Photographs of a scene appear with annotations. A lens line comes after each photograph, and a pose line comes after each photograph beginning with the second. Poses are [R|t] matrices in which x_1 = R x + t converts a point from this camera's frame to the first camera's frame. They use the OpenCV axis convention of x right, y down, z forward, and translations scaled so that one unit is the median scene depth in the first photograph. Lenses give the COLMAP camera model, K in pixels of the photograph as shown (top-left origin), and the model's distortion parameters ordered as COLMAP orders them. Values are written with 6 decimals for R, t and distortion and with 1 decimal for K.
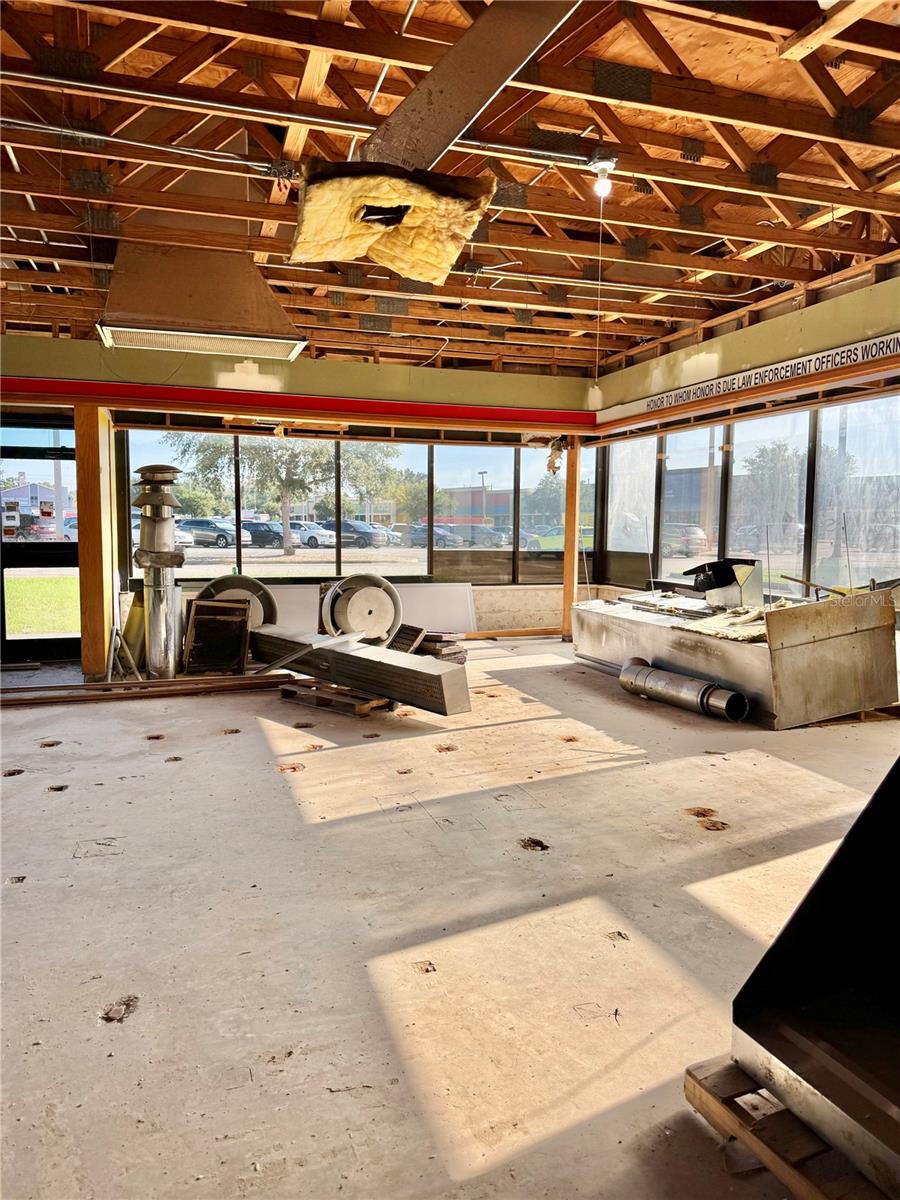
lens RADIAL K [[855.0, 0, 450.0], [0, 855.0, 600.0], [0, 0, 1]] dist [0.036906, -0.041734]
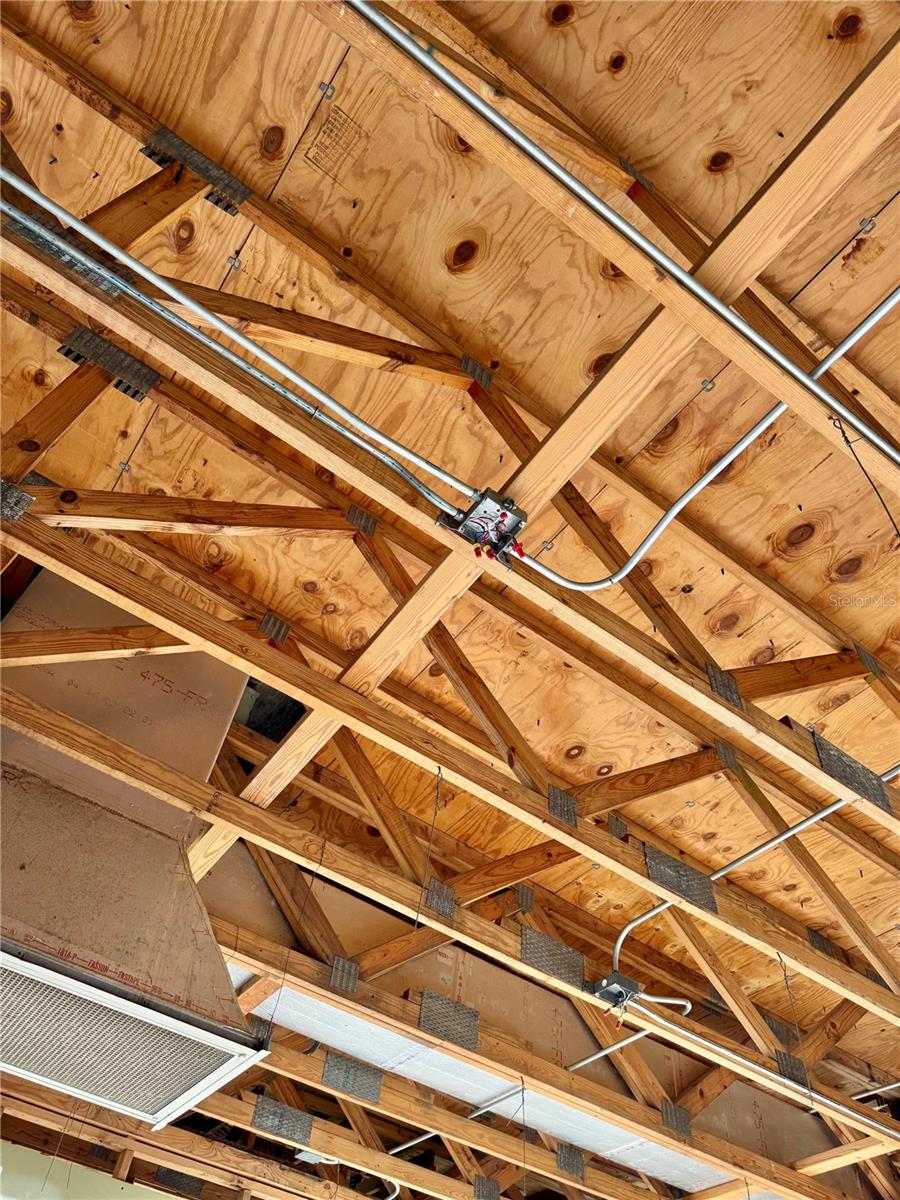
lens RADIAL K [[855.0, 0, 450.0], [0, 855.0, 600.0], [0, 0, 1]] dist [0.036906, -0.041734]
pose [[0.954541, 0.275934, 0.112750, -0.173801], [-0.061265, 0.551787, -0.831731, -0.090722], [-0.291717, 0.787014, 0.543609, 0.564532]]
